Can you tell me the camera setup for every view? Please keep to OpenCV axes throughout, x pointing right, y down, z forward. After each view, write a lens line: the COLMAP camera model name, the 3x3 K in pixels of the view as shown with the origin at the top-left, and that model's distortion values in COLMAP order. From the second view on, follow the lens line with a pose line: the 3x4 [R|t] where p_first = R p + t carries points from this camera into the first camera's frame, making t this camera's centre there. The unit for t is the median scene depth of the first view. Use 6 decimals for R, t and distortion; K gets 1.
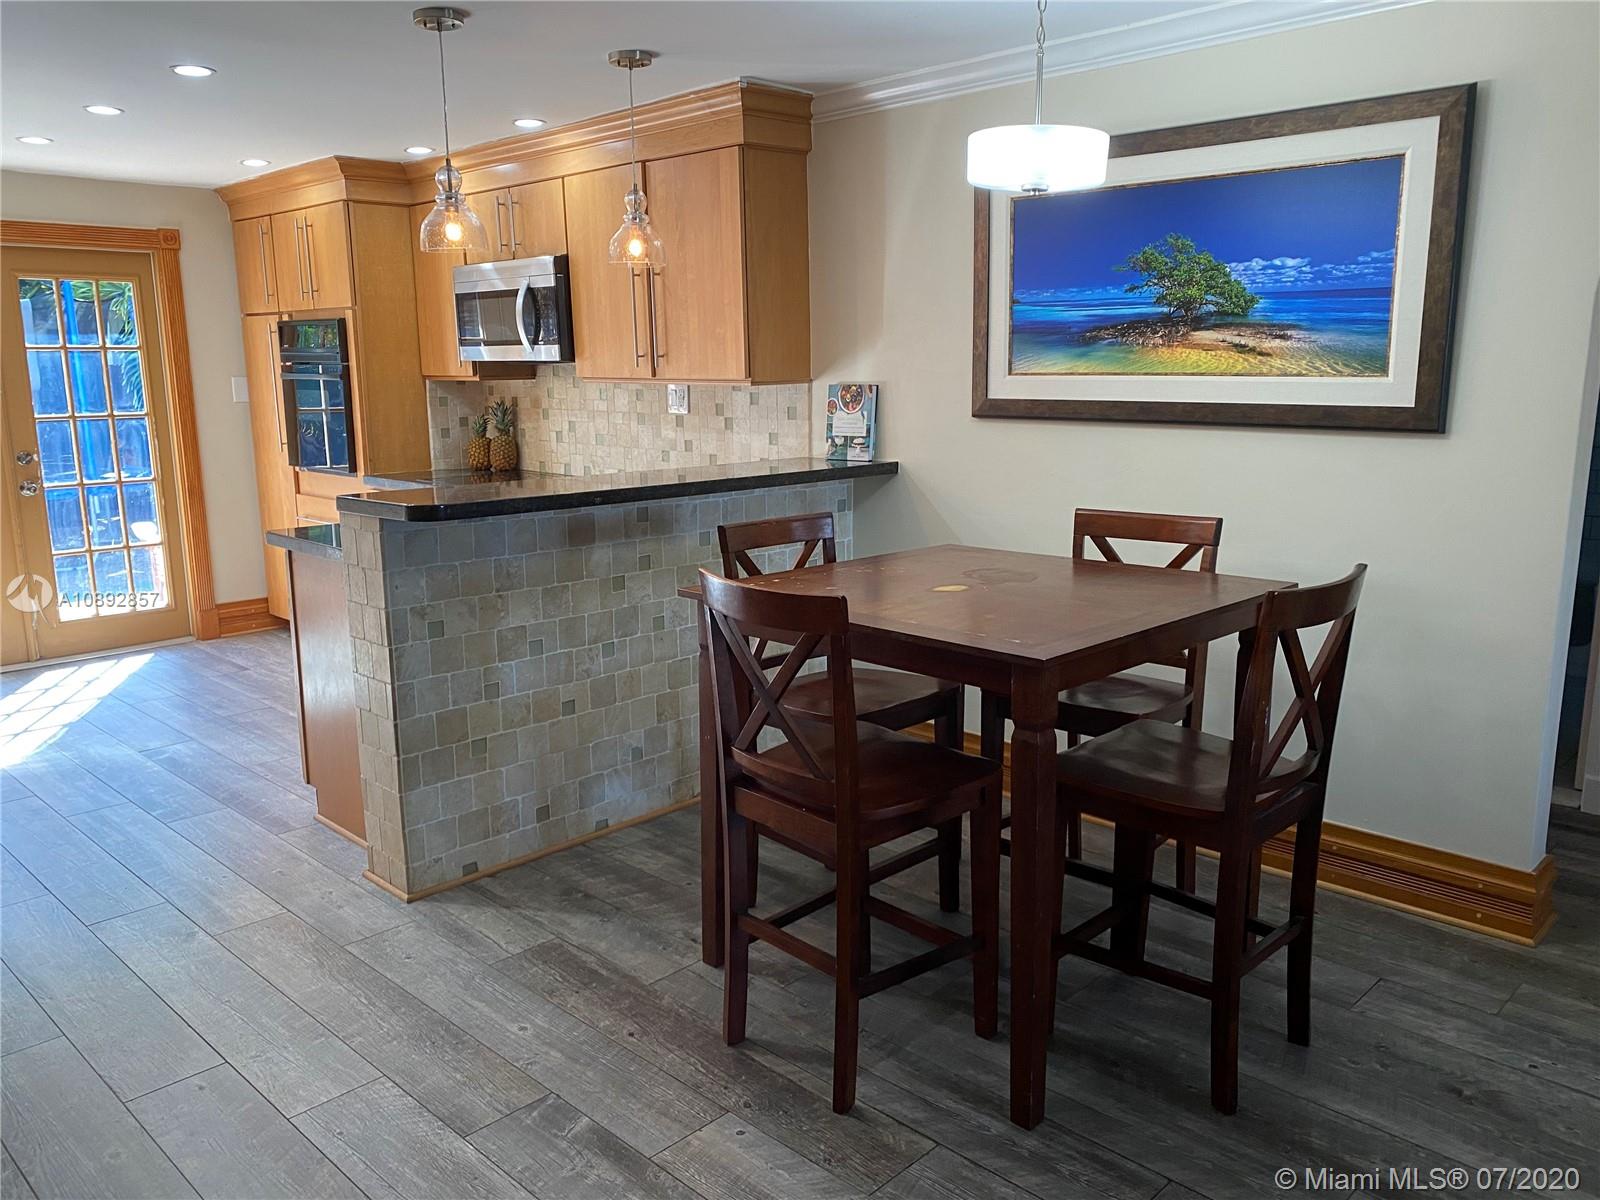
lens RADIAL K [[1240.1, 0, 809.3], [0, 1240.1, 604.5], [0, 0, 1]] dist [0.080582, -0.101054]
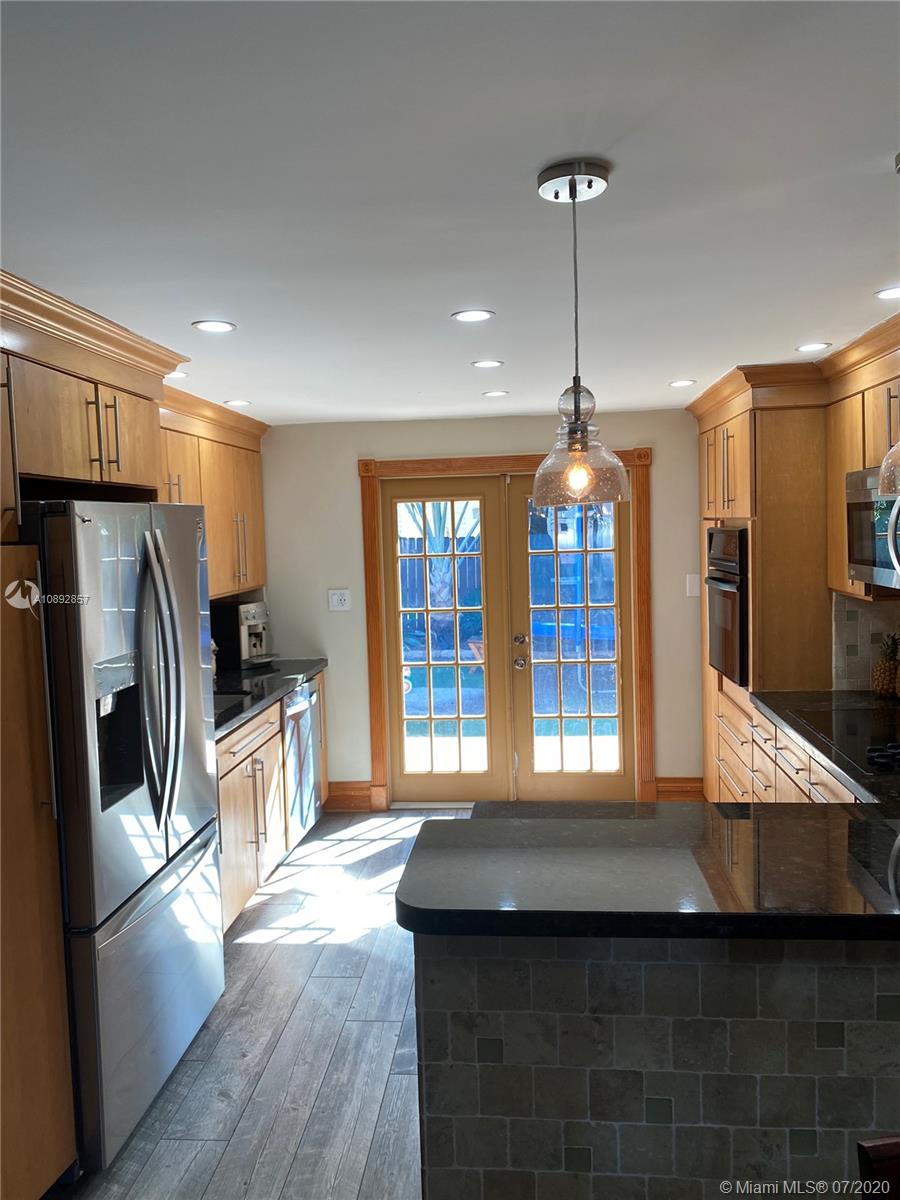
lens RADIAL K [[930.1, 0, 445.4], [0, 930.1, 595.5], [0, 0, 1]] dist [0.080582, -0.101054]
pose [[0.632194, 0.051157, -0.773120, 0.054434], [-0.124402, 0.991574, -0.036114, -0.155257], [0.764758, 0.119009, 0.633231, 0.472495]]
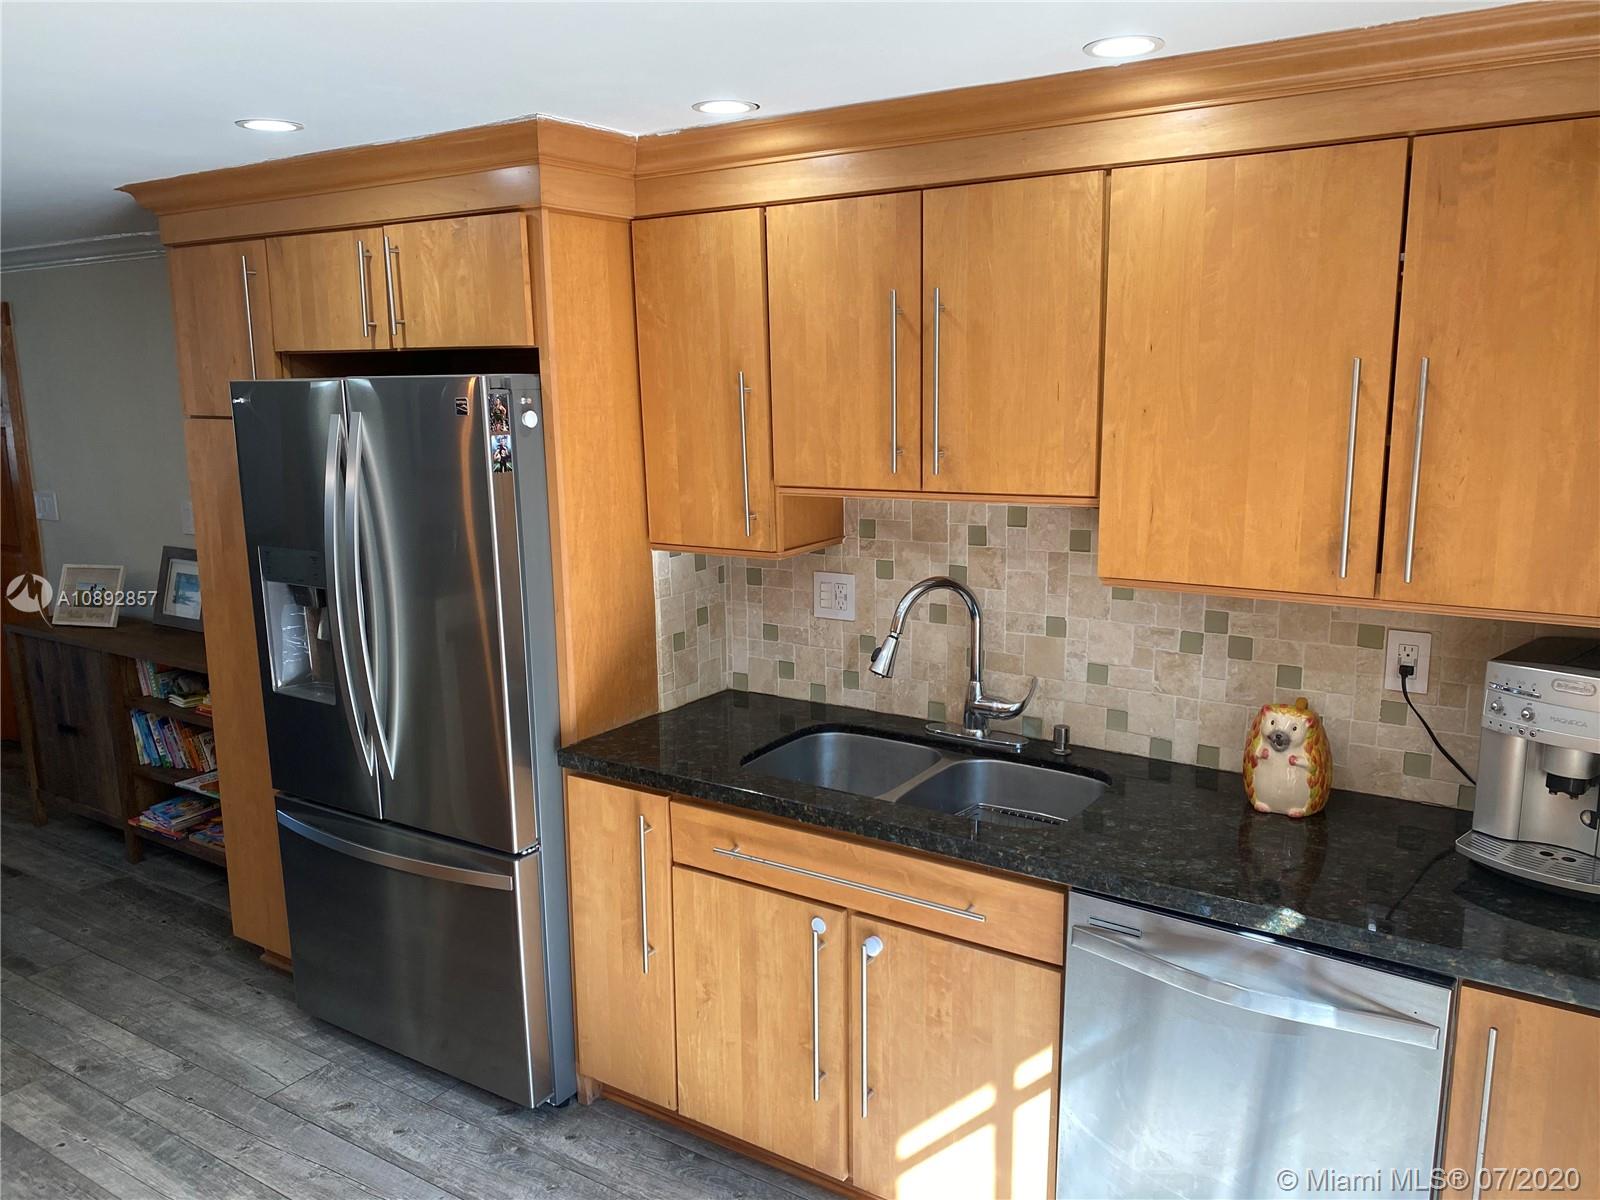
lens RADIAL K [[1240.1, 0, 809.3], [0, 1240.1, 604.5], [0, 0, 1]] dist [0.080582, -0.101054]
pose [[-0.979625, 0.065454, -0.189870, -0.664489], [-0.010014, 0.928307, 0.371680, -0.351982], [0.200586, 0.366008, -0.908737, 1.401273]]
